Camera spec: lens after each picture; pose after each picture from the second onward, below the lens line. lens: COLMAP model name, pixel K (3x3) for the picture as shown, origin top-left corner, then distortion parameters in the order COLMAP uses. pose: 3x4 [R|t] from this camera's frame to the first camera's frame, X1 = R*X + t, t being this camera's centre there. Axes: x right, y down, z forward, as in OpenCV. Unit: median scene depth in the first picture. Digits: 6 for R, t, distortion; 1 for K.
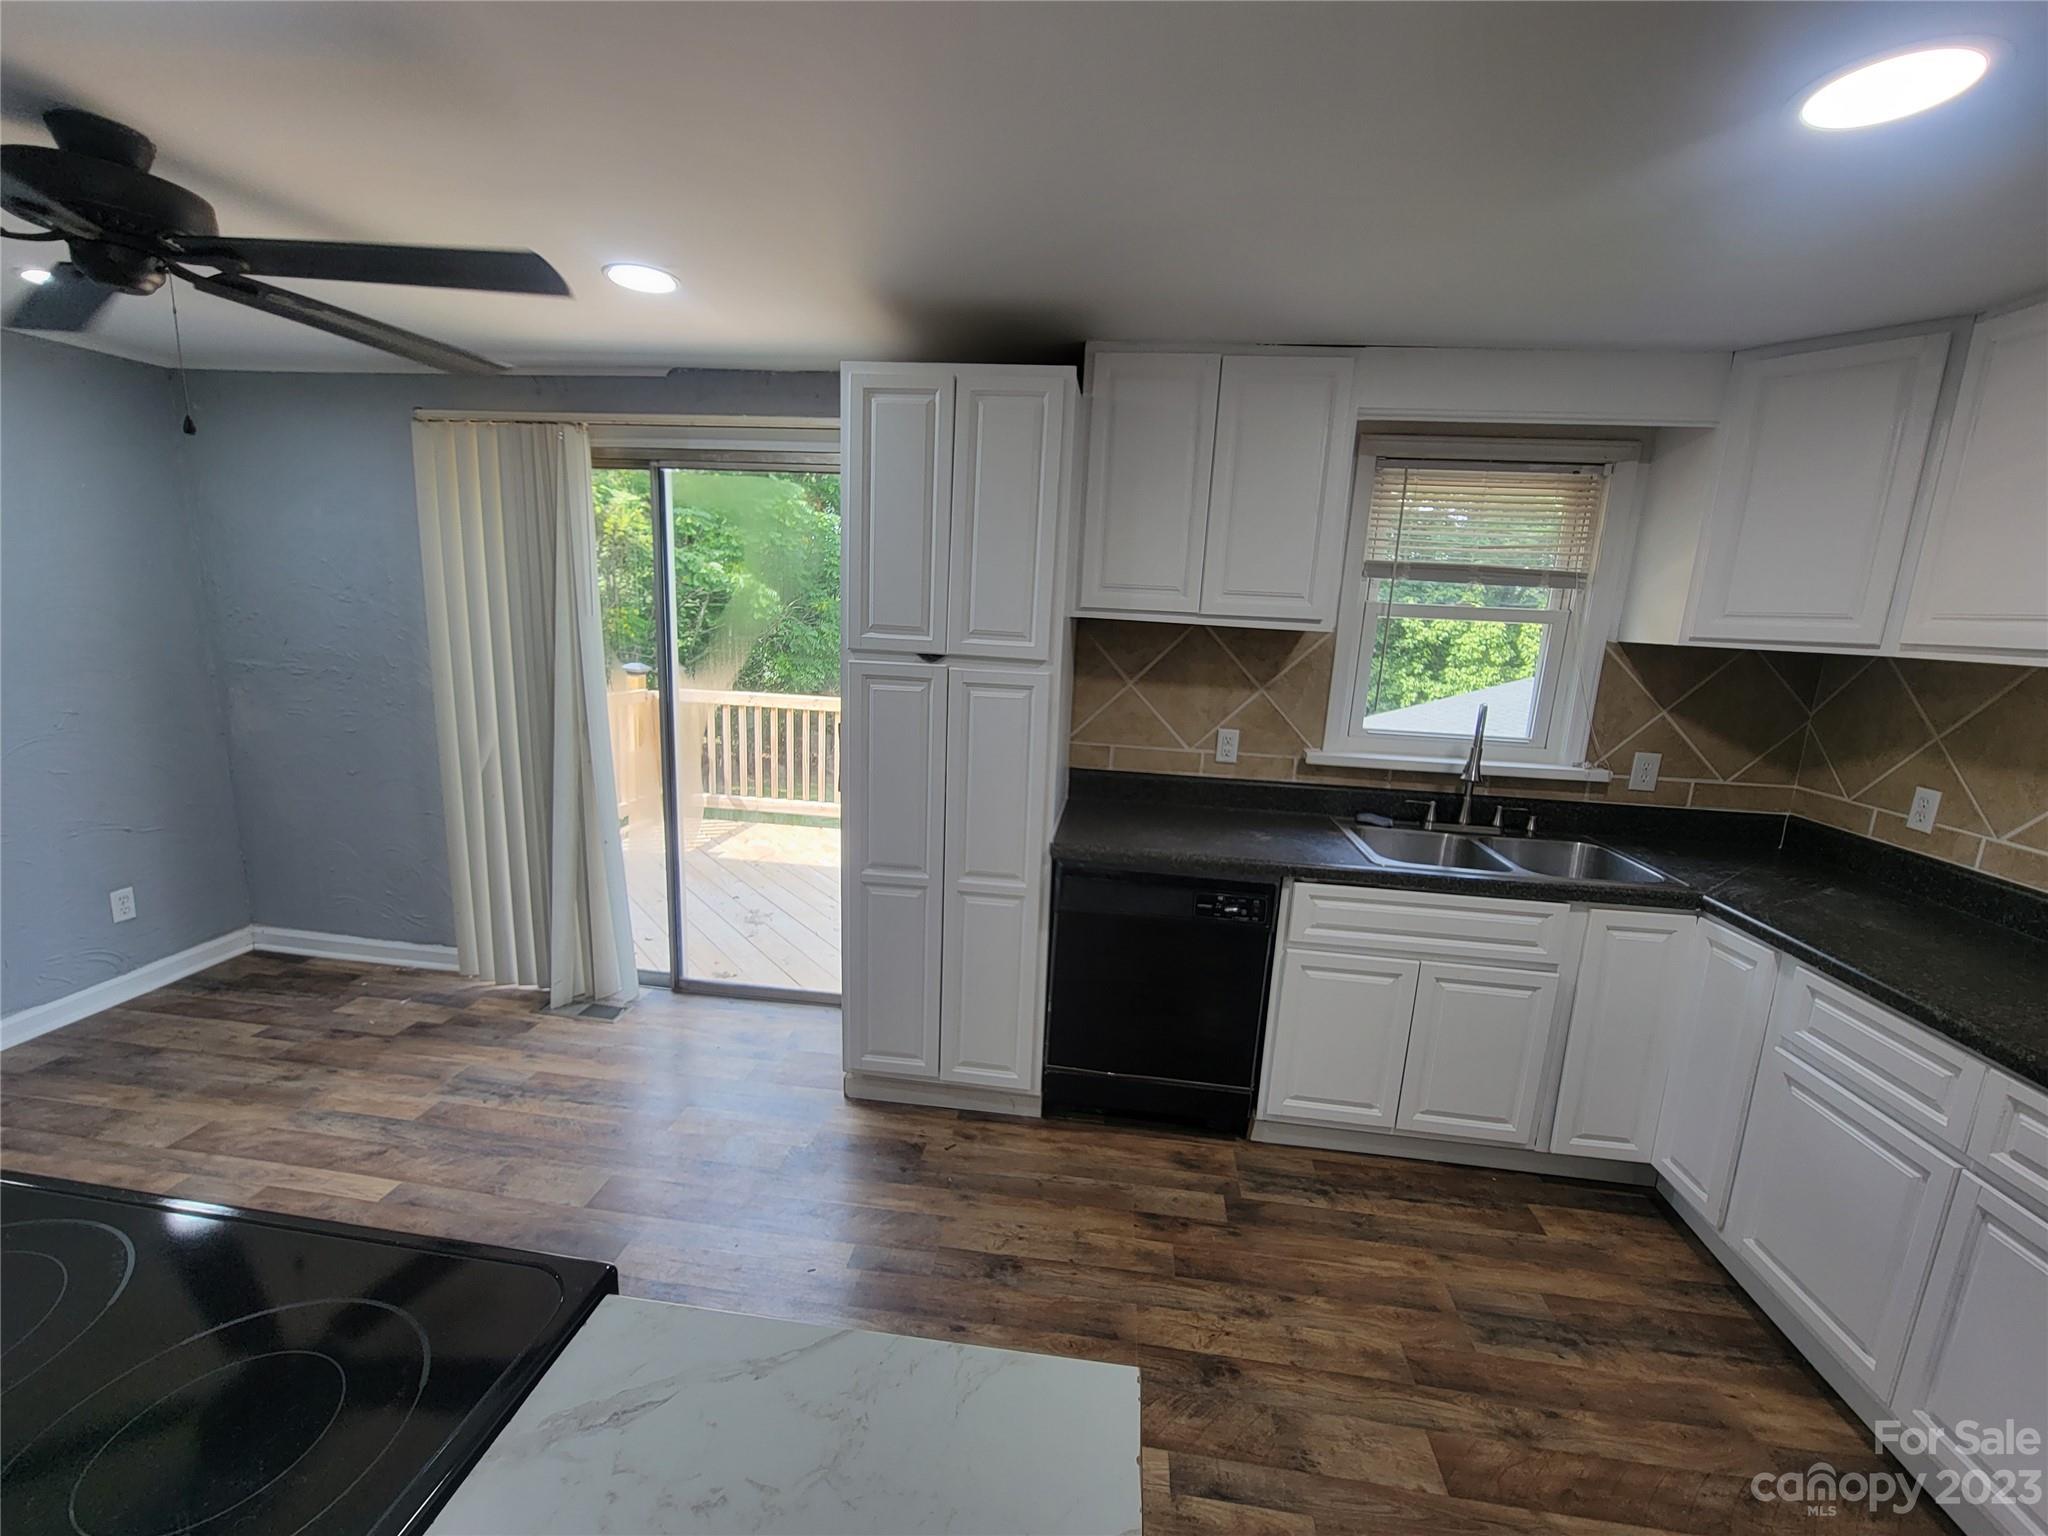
lens RADIAL K [[836.0, 0, 1021.7], [0, 836.0, 776.6], [0, 0, 1]] dist [-0.007487, 0.000064]
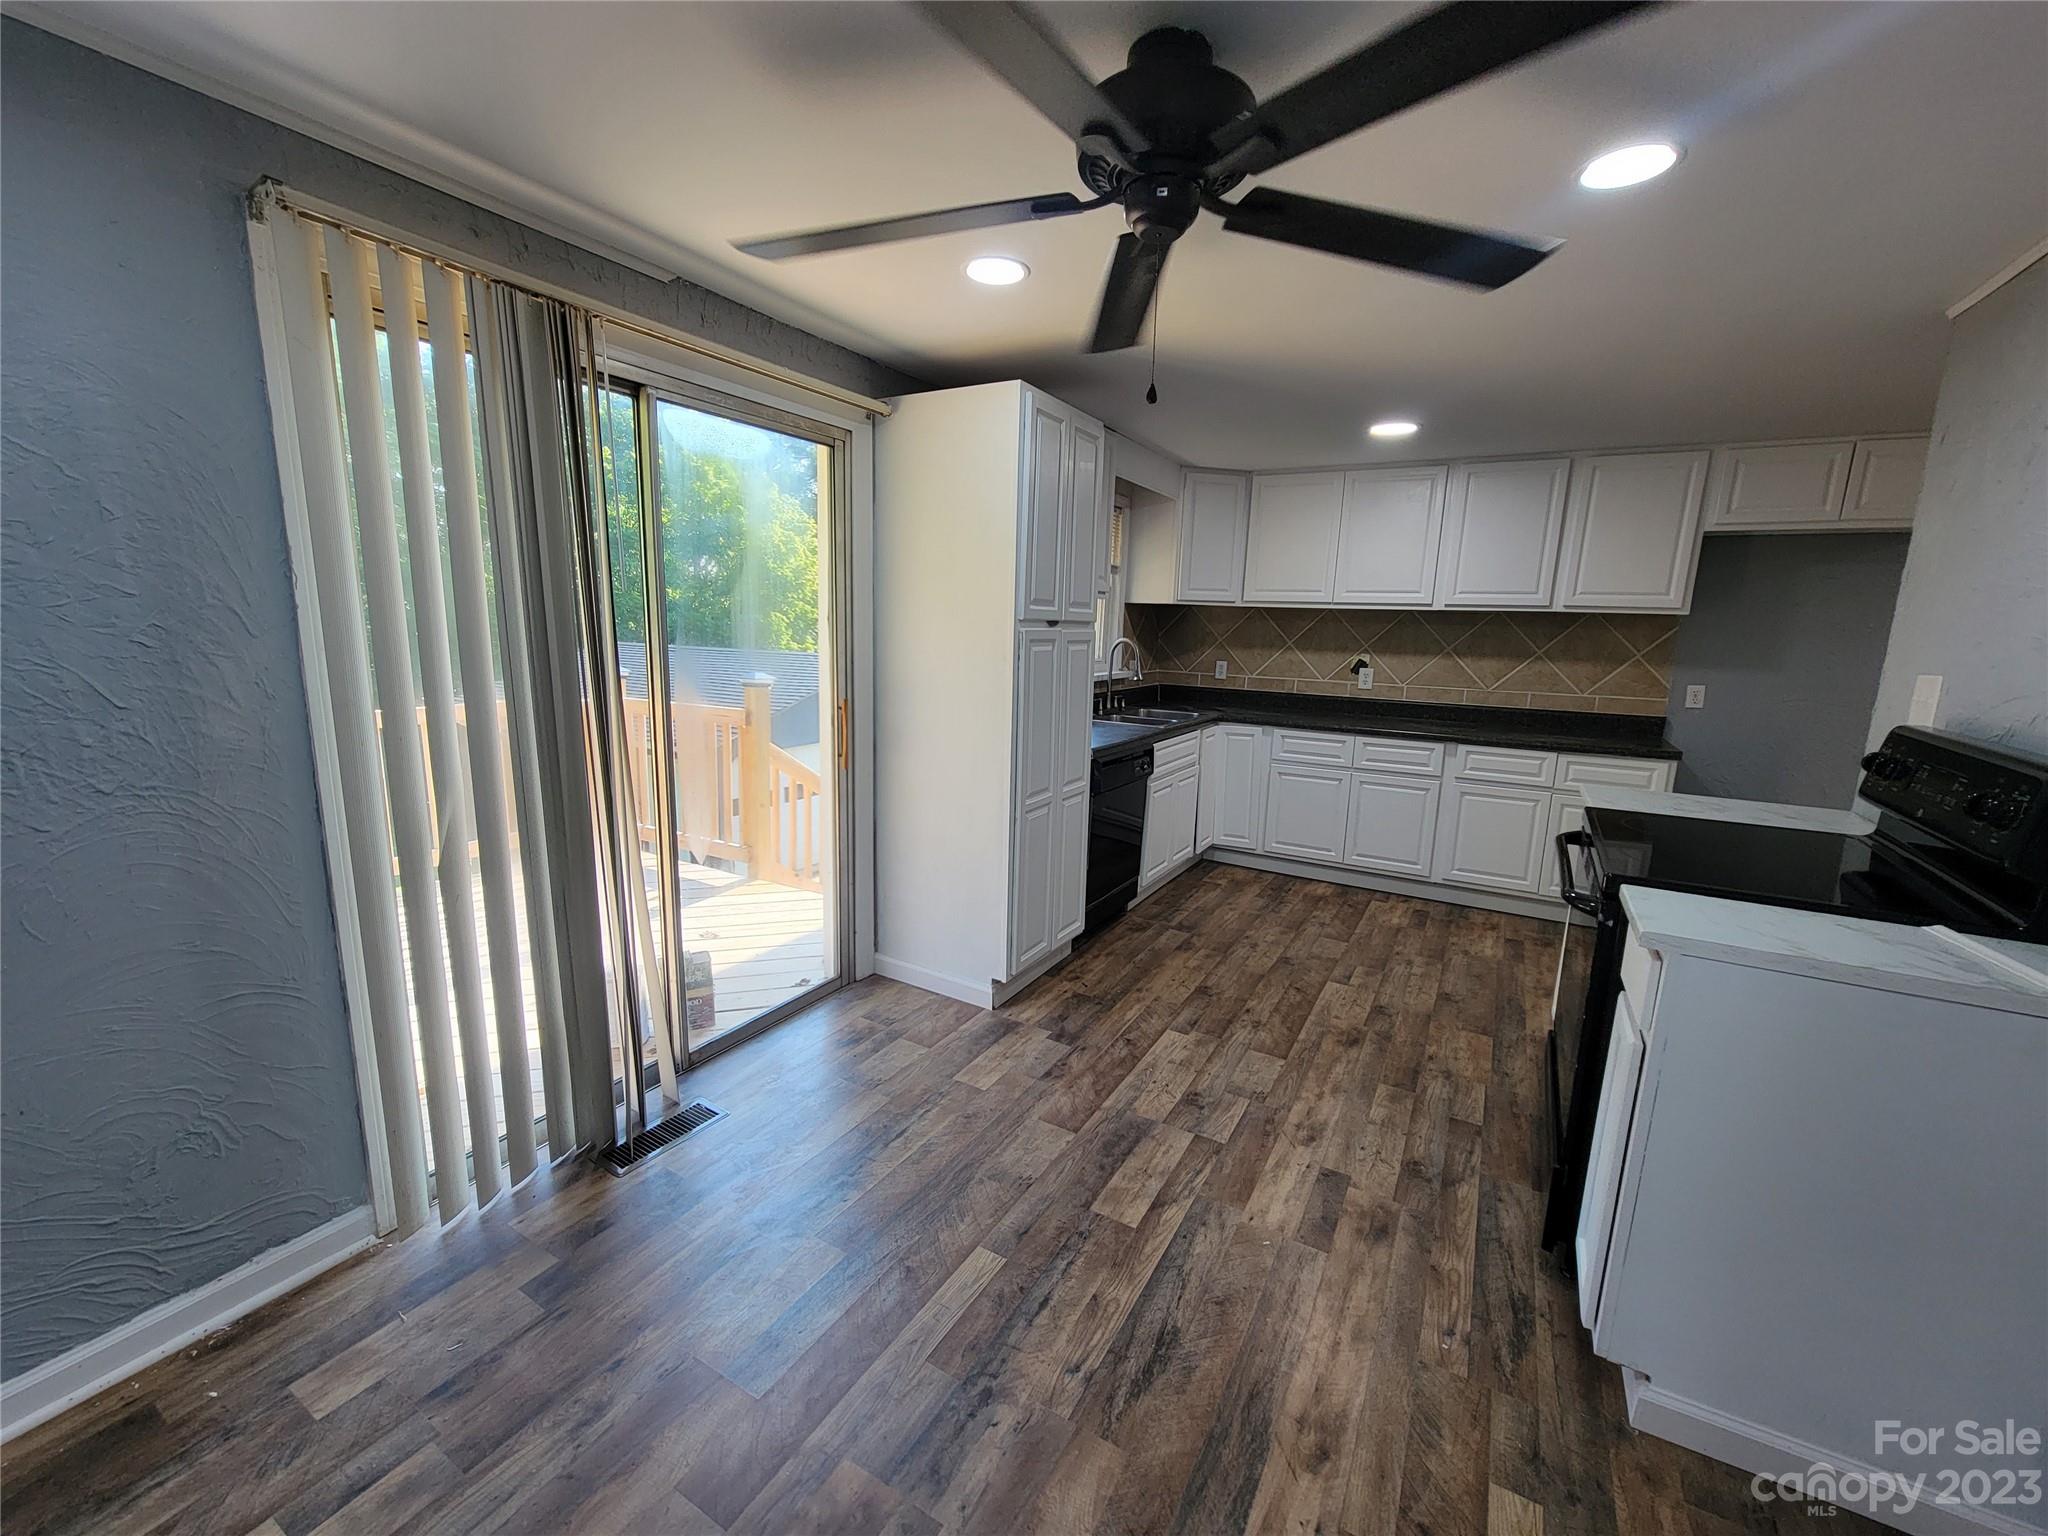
lens RADIAL K [[831.8, 0, 1020.1], [0, 831.8, 778.2], [0, 0, 1]] dist [-0.002879, -0.000113]
pose [[0.397234, -0.205974, 0.894304, -1.371188], [0.167745, 0.974367, 0.149905, -0.112911], [-0.902256, 0.090468, 0.421603, 0.530866]]
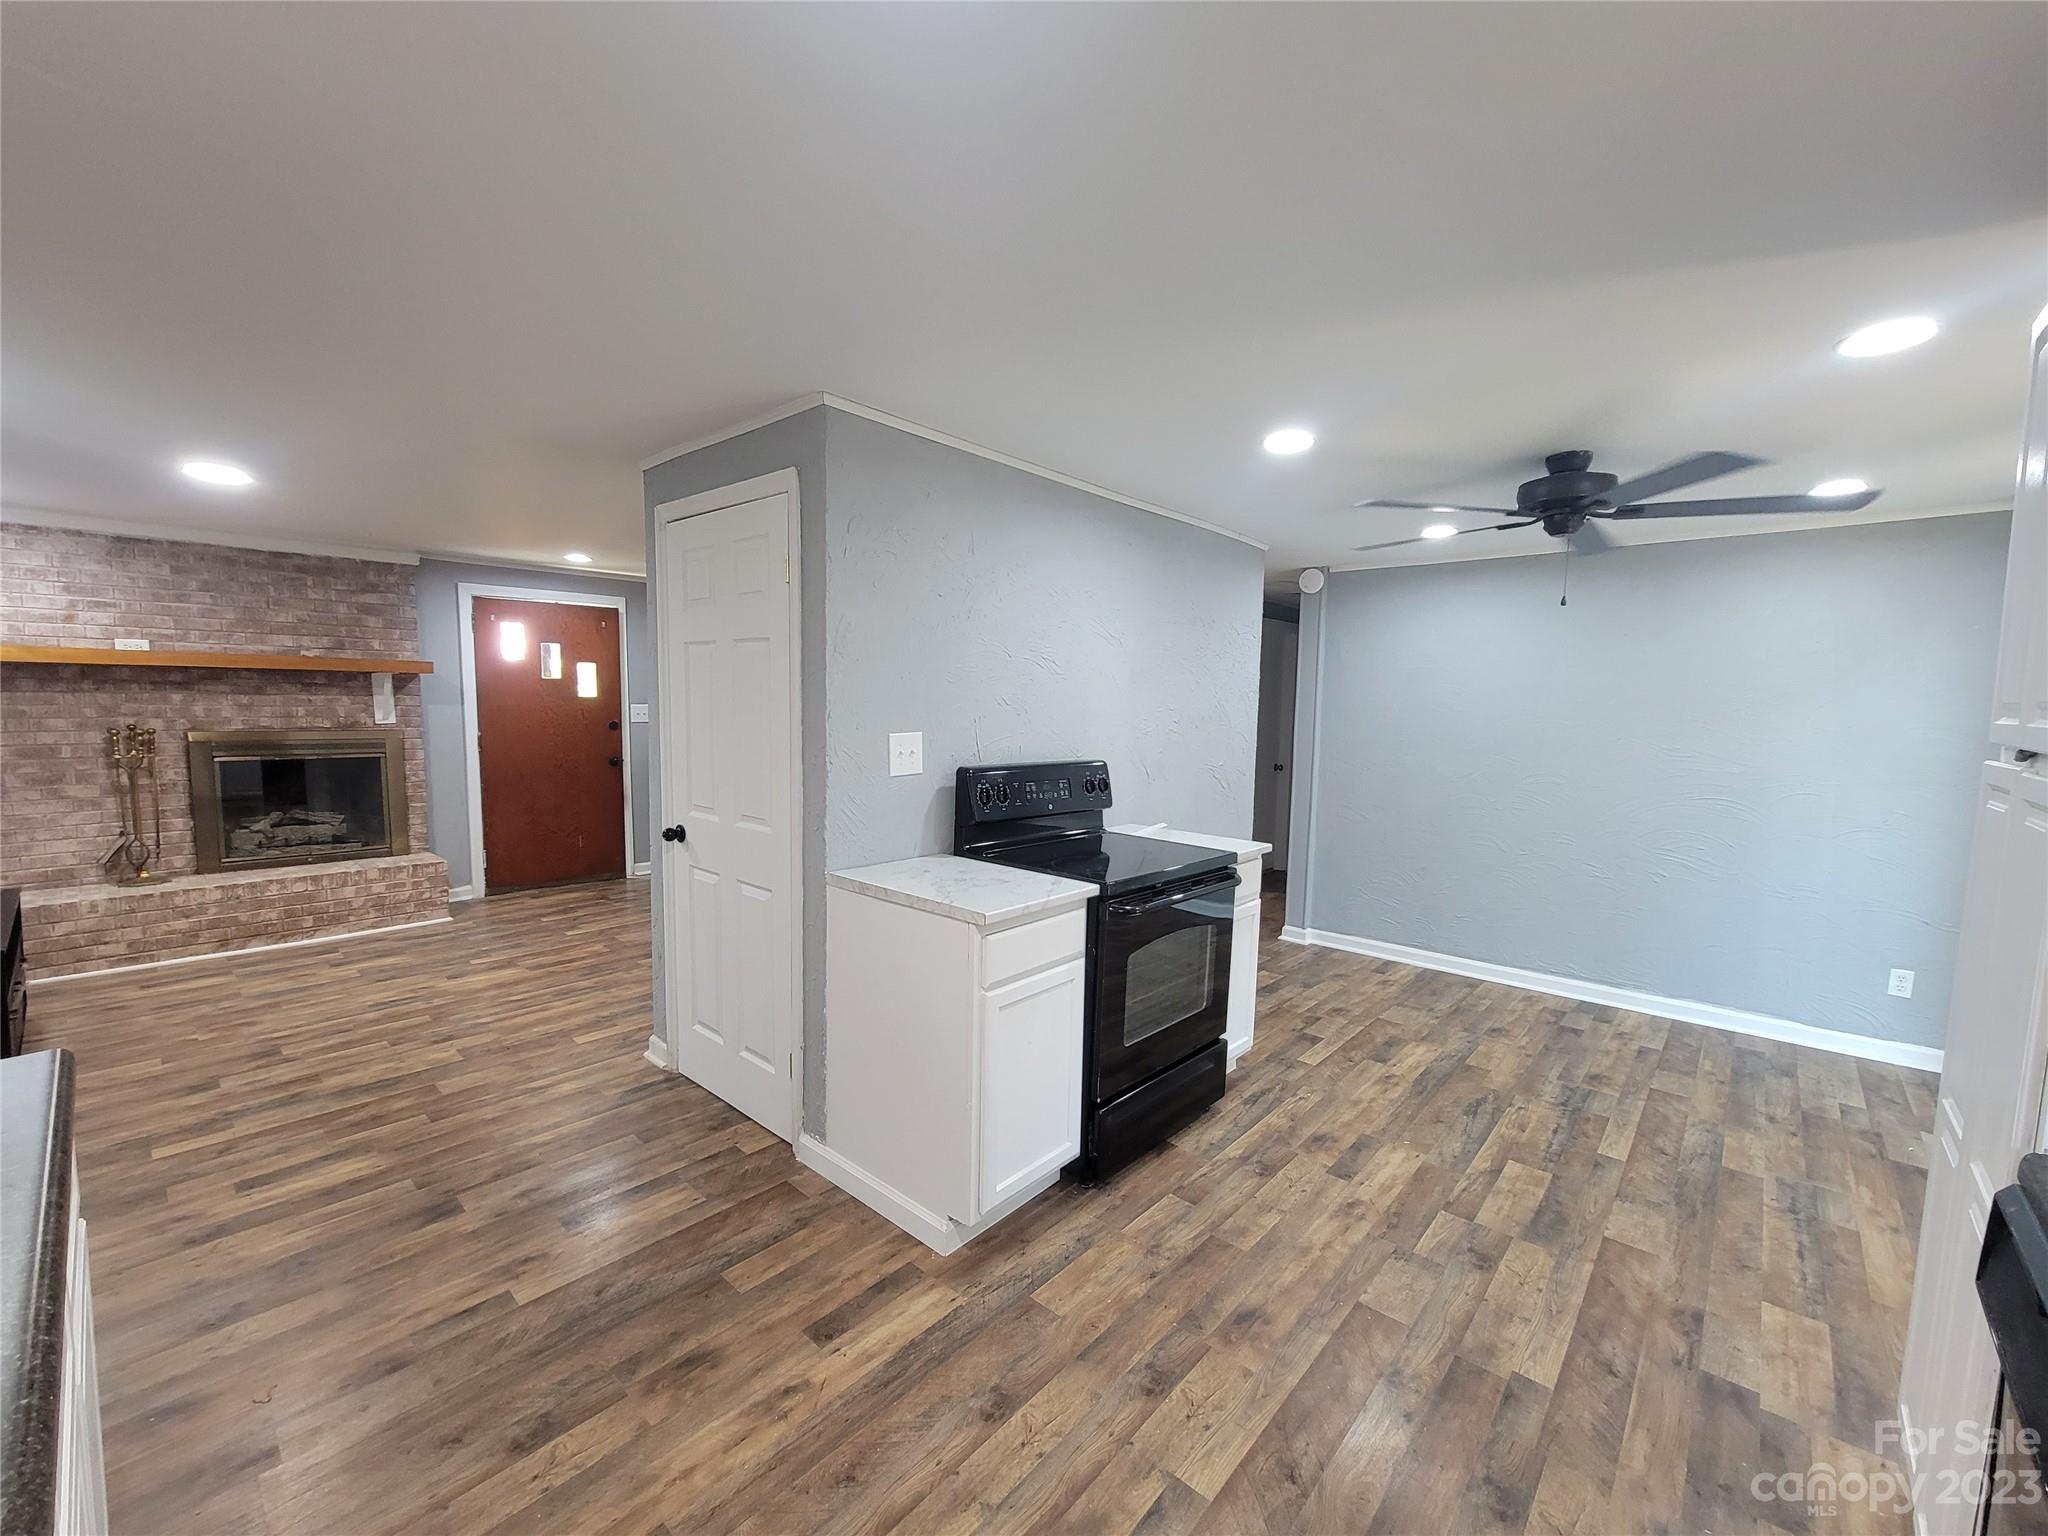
lens RADIAL K [[831.8, 0, 1020.1], [0, 831.8, 778.2], [0, 0, 1]] dist [-0.002879, -0.000113]
pose [[-0.572735, 0.020742, -0.819478, 0.752609], [-0.204118, 0.964584, 0.167073, -0.084124], [0.793921, 0.262959, -0.548218, 0.787861]]
